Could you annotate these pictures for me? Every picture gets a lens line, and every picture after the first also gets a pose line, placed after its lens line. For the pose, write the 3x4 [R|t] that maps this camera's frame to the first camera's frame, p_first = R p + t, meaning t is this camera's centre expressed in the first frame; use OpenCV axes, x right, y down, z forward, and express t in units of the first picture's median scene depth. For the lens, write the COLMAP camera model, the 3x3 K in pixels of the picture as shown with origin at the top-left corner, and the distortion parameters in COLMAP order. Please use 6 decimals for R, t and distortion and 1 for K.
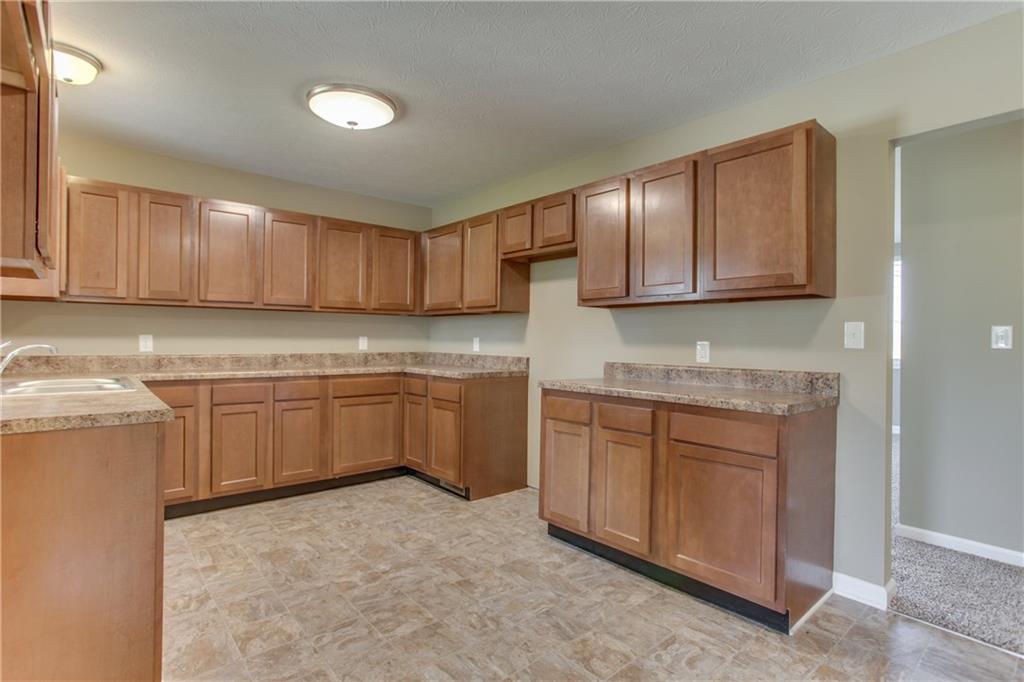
lens RADIAL K [[497.7, 0, 518.4], [0, 497.7, 335.8], [0, 0, 1]] dist [-0.026850, 0.002457]
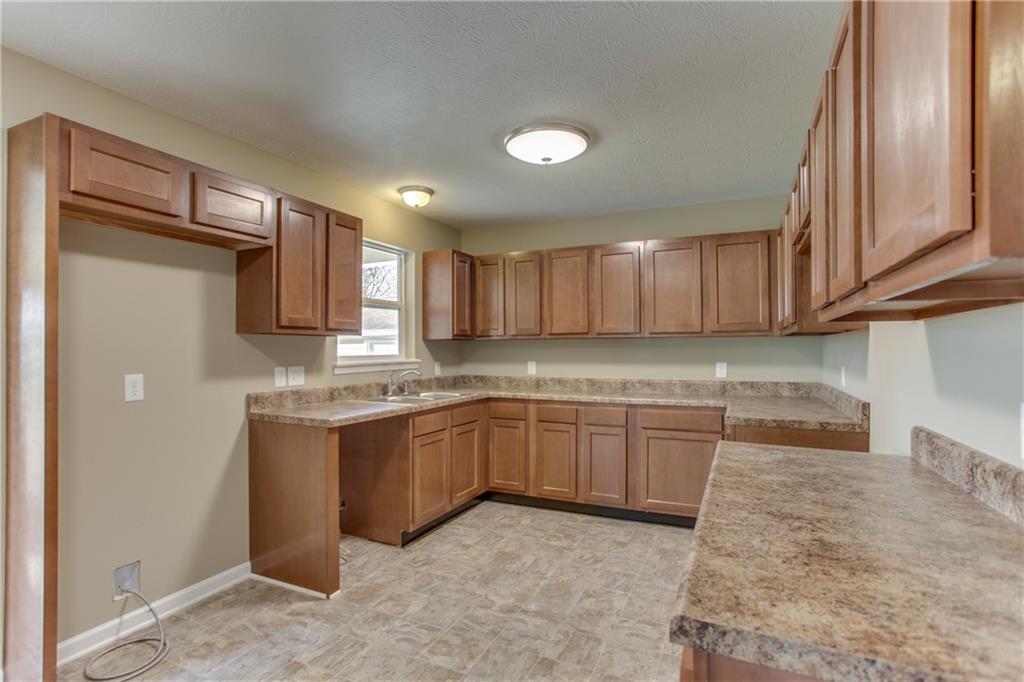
lens RADIAL K [[497.7, 0, 517.8], [0, 497.7, 350.3], [0, 0, 1]] dist [-0.026850, 0.002457]
pose [[0.416565, -0.012501, -0.909020, 0.471081], [0.009158, 0.999912, -0.009554, -0.021778], [0.909060, -0.004345, 0.416643, 0.441578]]
